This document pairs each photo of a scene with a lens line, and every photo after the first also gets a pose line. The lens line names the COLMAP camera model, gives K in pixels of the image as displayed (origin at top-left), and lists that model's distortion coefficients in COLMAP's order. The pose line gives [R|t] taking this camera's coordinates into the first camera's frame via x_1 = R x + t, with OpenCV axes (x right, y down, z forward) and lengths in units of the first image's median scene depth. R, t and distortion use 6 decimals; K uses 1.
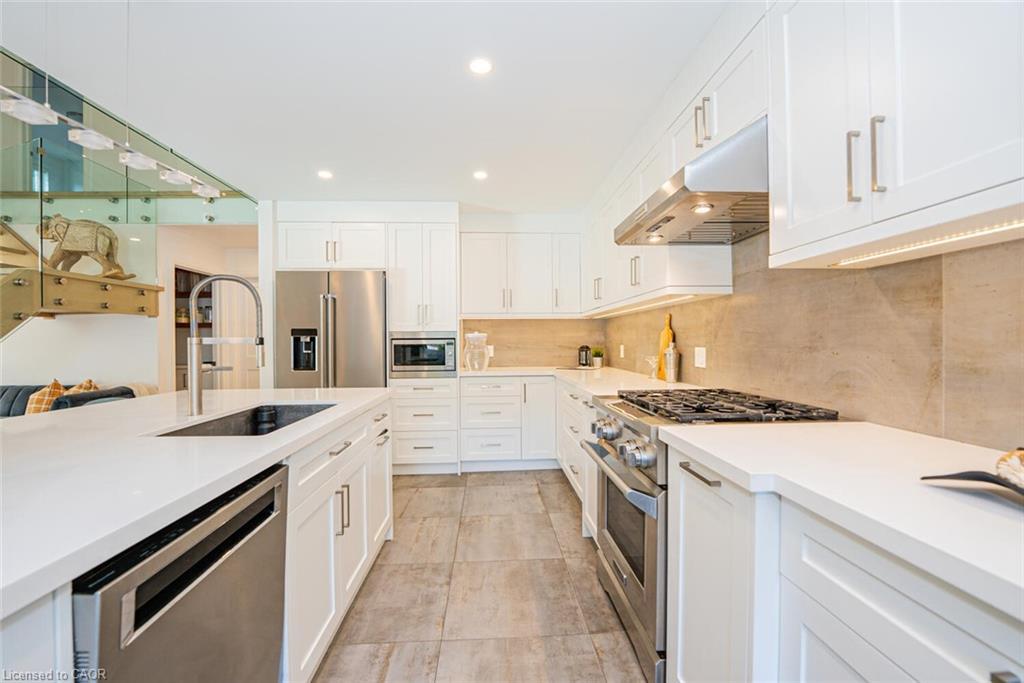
lens RADIAL K [[416.9, 0, 510.1], [0, 416.9, 340.5], [0, 0, 1]] dist [-0.020658, 0.000008]
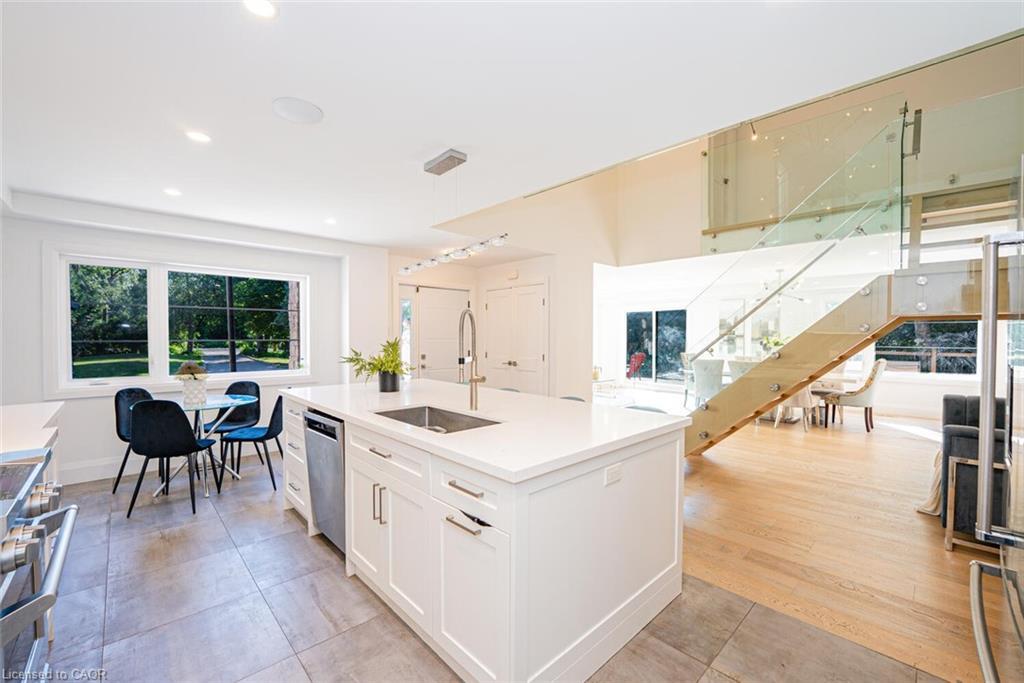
lens RADIAL K [[416.9, 0, 505.4], [0, 416.9, 342.3], [0, 0, 1]] dist [-0.020658, 0.000008]
pose [[-0.768822, 0.011586, -0.639358, 0.072806], [0.000799, 0.999852, 0.017158, -0.068461], [0.639463, 0.012680, -0.768718, 2.006861]]
